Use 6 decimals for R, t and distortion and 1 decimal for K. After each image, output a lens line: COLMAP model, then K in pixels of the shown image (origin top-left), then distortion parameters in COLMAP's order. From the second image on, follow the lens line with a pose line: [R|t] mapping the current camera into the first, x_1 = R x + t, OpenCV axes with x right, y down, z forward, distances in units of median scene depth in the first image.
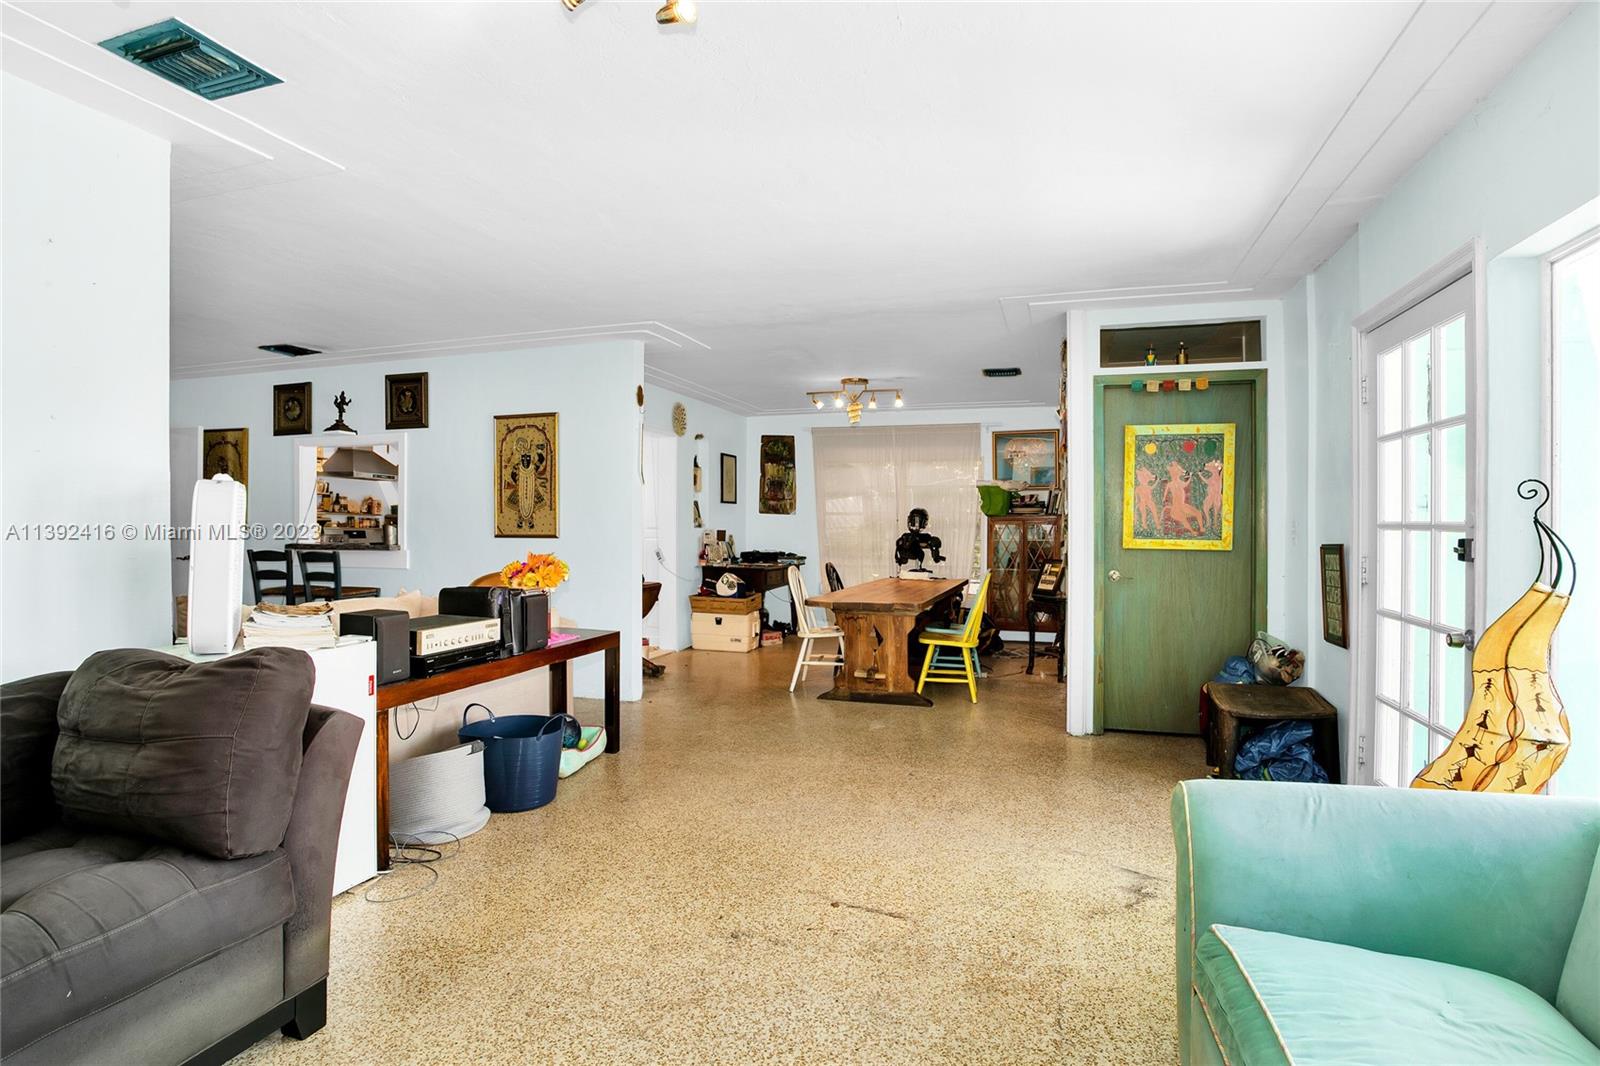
lens RADIAL K [[796.9, 0, 795.1], [0, 796.9, 527.9], [0, 0, 1]] dist [-0.104864, 0.078318]
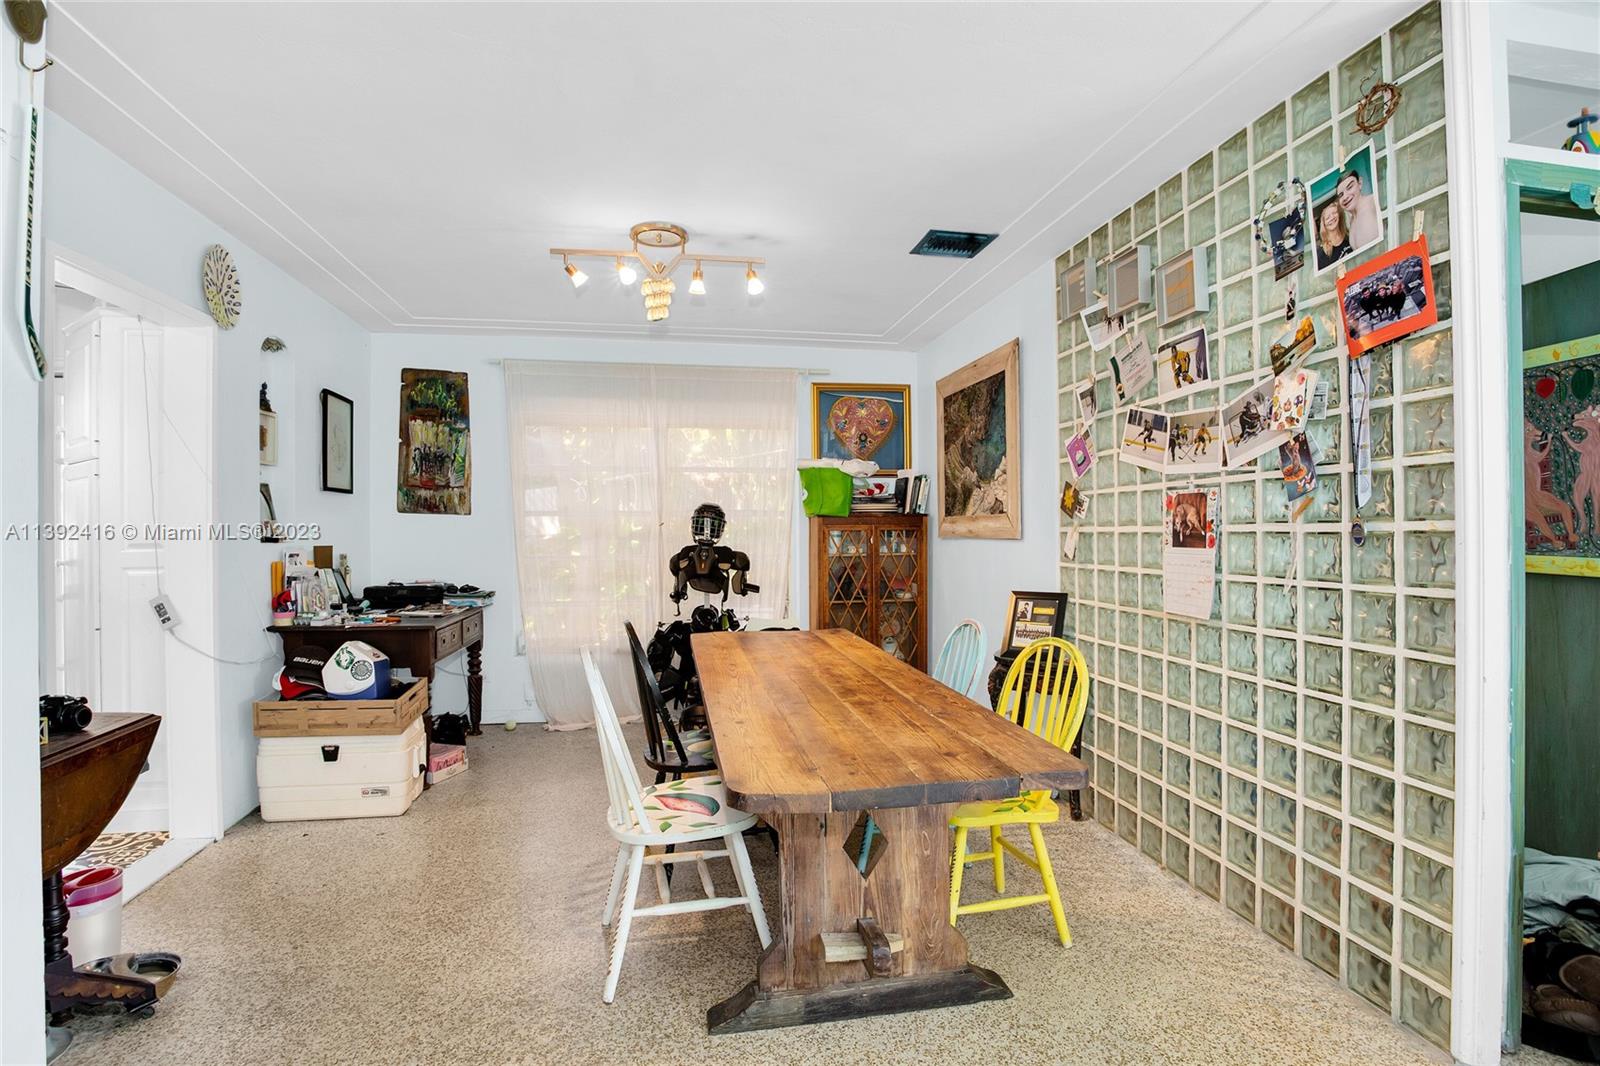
lens RADIAL K [[796.9, 0, 795.1], [0, 796.9, 527.9], [0, 0, 1]] dist [-0.104864, 0.078318]
pose [[0.879272, -0.007735, 0.476257, -0.068217], [0.009774, 0.999951, -0.001806, -0.004950], [-0.476219, 0.006243, 0.879305, 0.466091]]
